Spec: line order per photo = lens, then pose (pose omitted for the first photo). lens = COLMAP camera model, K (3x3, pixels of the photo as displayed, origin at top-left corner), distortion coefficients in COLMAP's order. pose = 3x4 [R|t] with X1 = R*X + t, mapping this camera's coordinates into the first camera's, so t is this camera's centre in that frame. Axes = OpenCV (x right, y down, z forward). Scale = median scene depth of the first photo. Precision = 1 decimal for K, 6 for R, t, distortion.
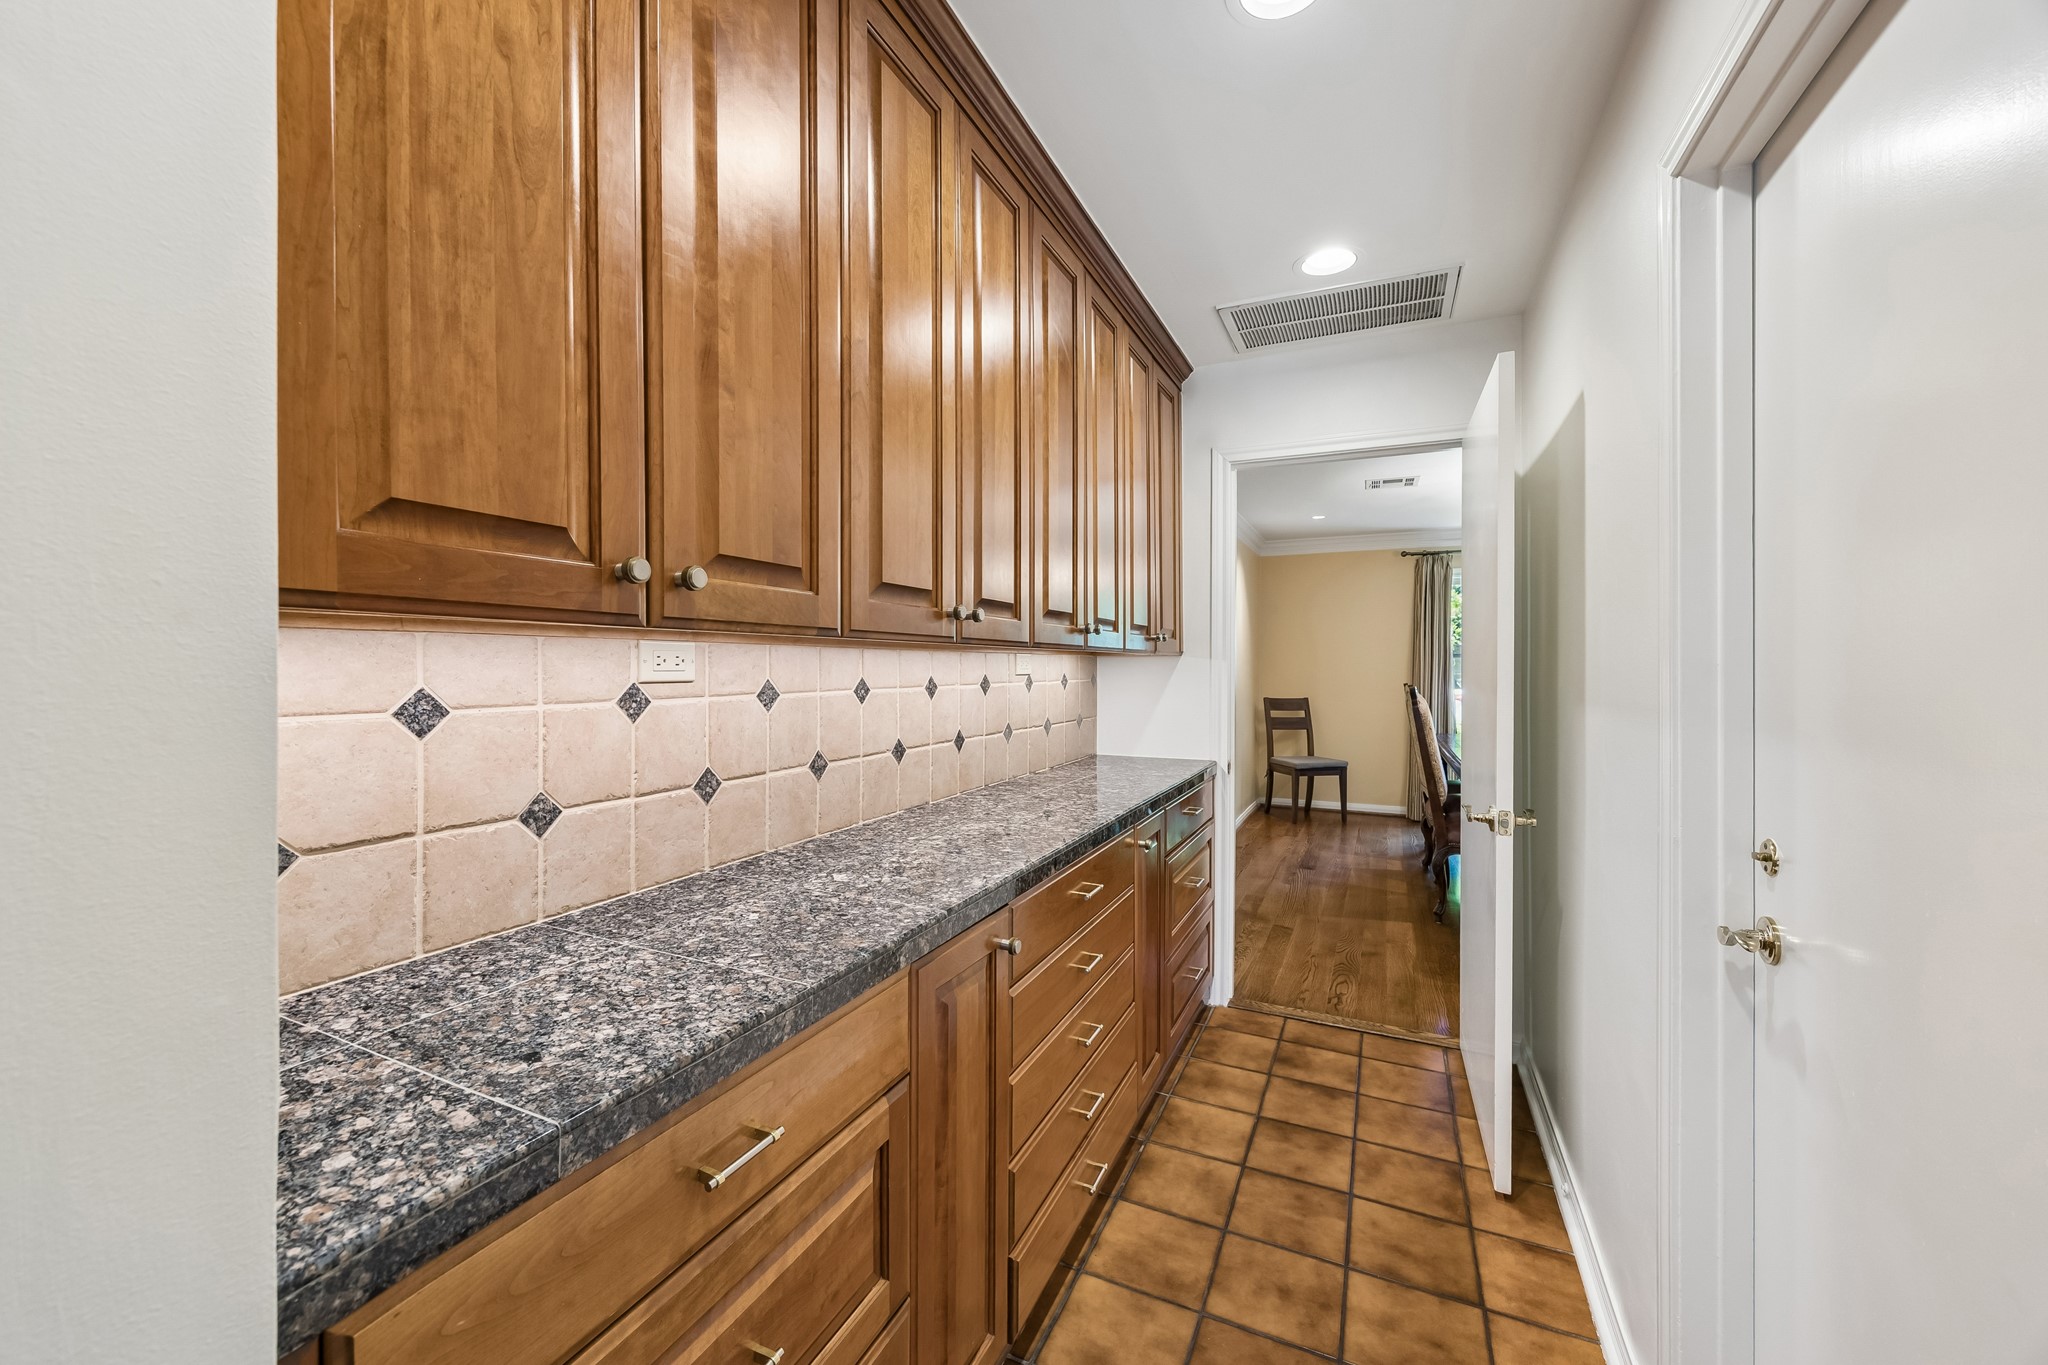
lens RADIAL K [[803.5, 0, 1019.7], [0, 803.5, 674.6], [0, 0, 1]] dist [0.013883, -0.000239]
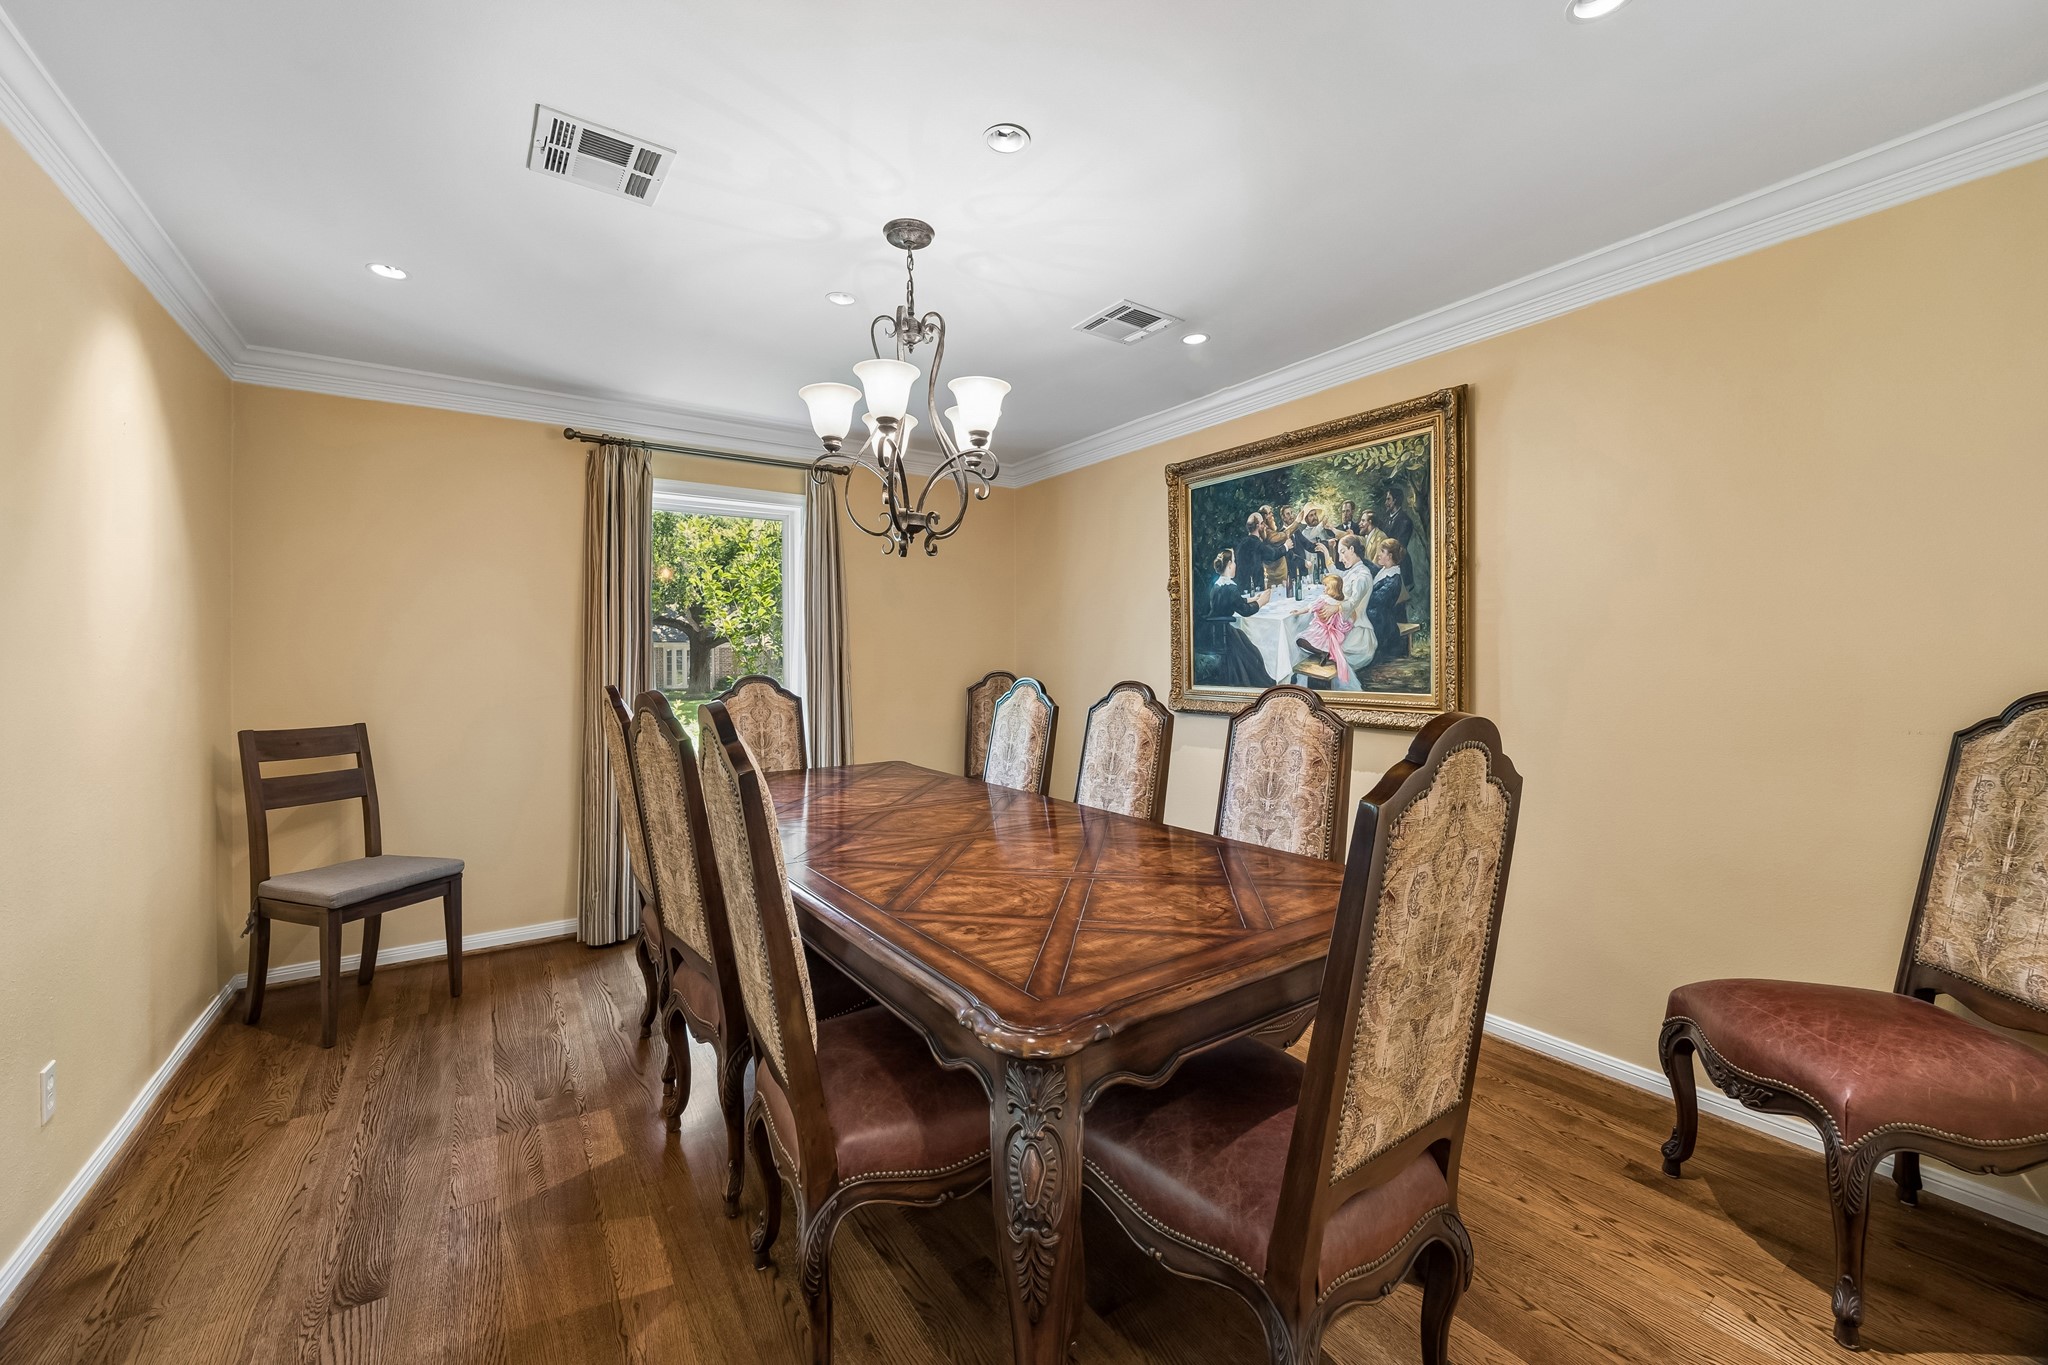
lens RADIAL K [[1037.5, 0, 1024.0], [0, 1037.5, 682.5], [0, 0, 1]] dist [0.000152, -0.000006]
pose [[0.619527, -0.016085, 0.784811, 0.142862], [0.004627, 0.999847, 0.016840, -0.001599], [-0.784962, -0.006802, 0.619507, 0.382438]]
